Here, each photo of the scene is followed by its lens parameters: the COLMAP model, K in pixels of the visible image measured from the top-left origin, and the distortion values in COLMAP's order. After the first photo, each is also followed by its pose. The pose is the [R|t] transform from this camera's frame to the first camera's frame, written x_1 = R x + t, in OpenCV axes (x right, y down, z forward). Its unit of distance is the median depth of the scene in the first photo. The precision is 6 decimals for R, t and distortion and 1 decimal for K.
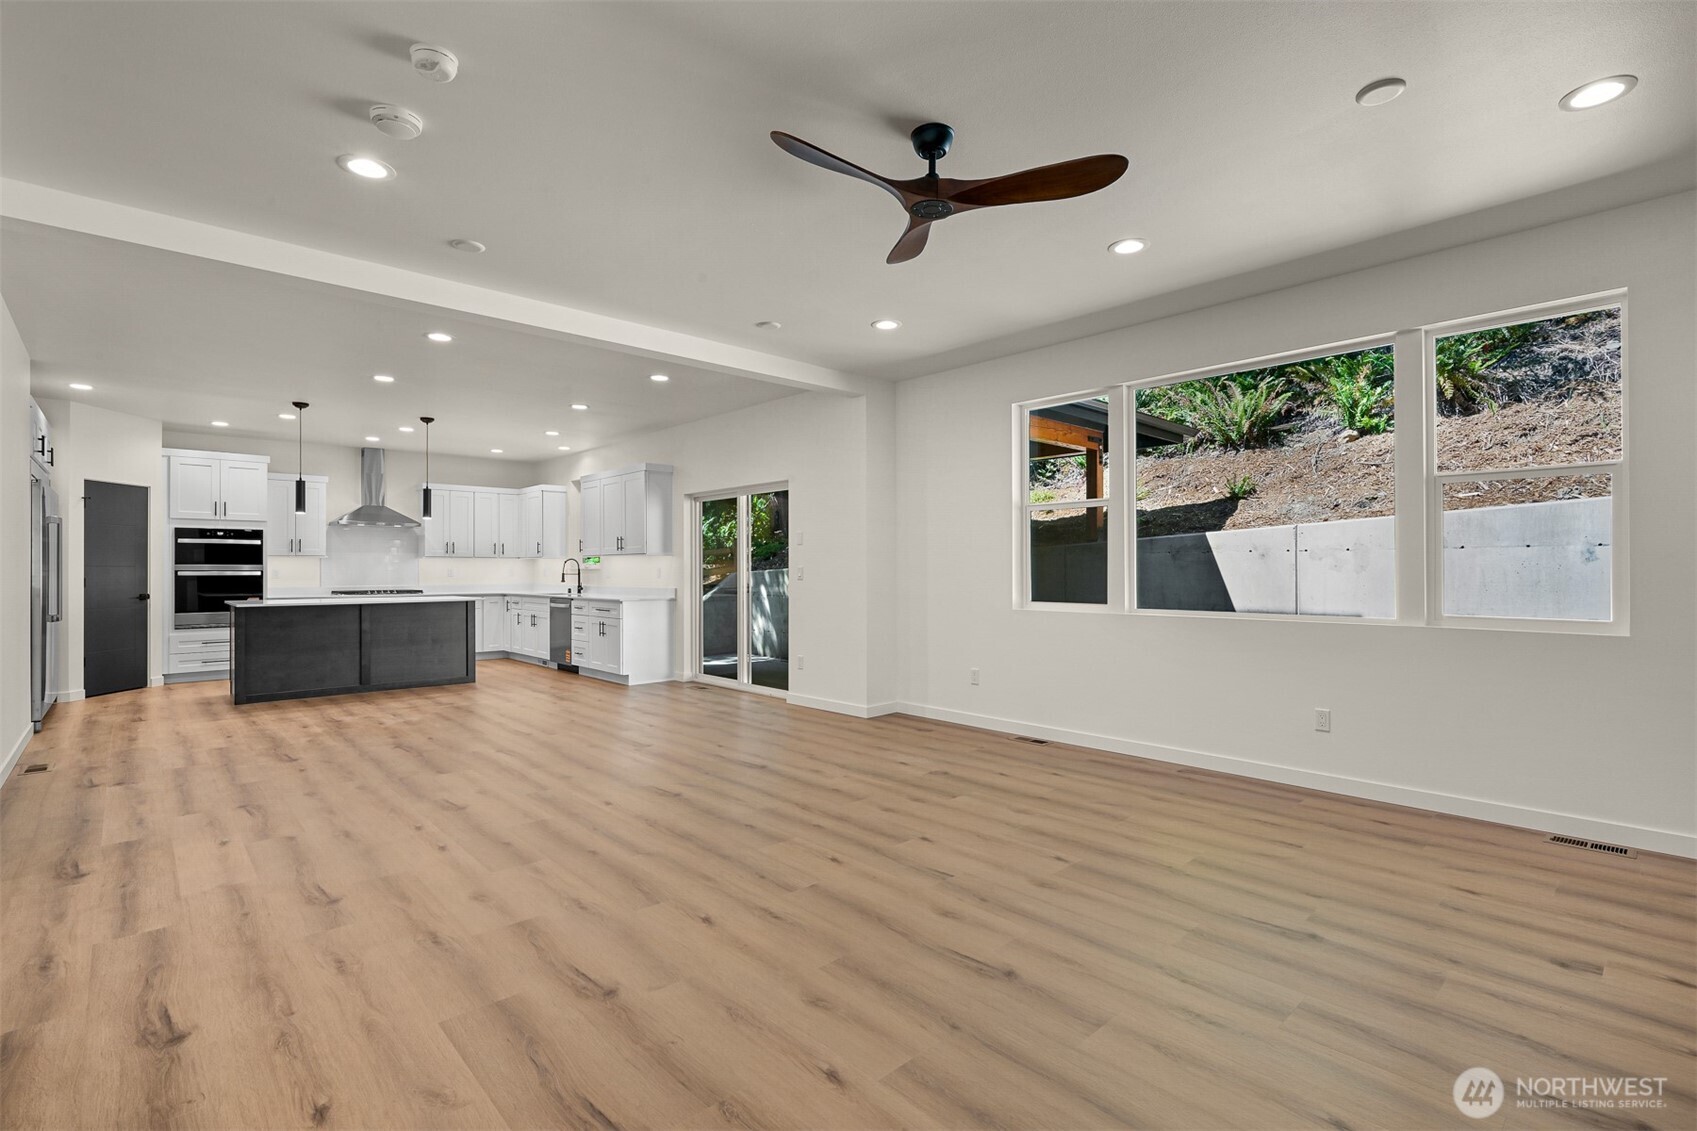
lens RADIAL K [[793.2, 0, 848.5], [0, 793.2, 565.5], [0, 0, 1]] dist [-0.001865, -0.000370]
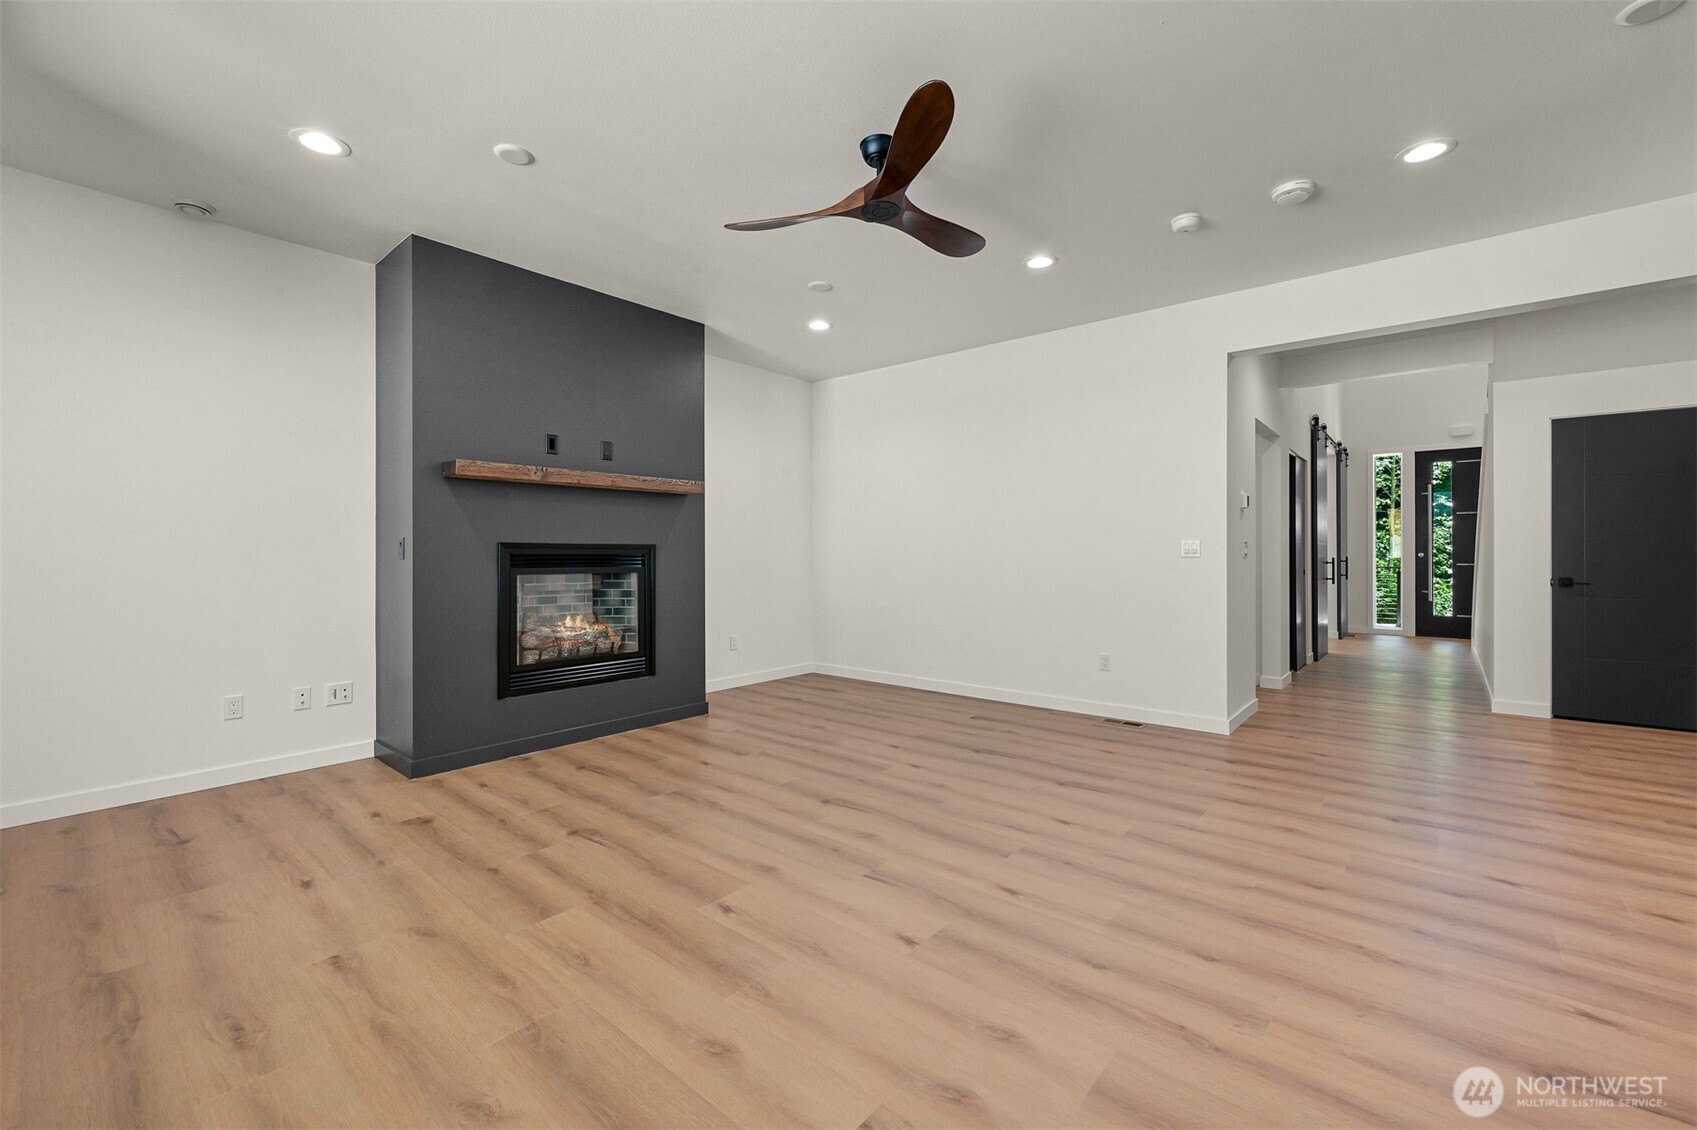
lens RADIAL K [[676.5, 0, 848.1], [0, 676.5, 544.4], [0, 0, 1]] dist [-0.000005, -0.000016]
pose [[-0.993116, 0.003102, -0.117097, 0.225528], [0.004650, 0.999905, -0.012948, 0.028107], [0.117046, -0.013403, -0.993036, 1.667938]]
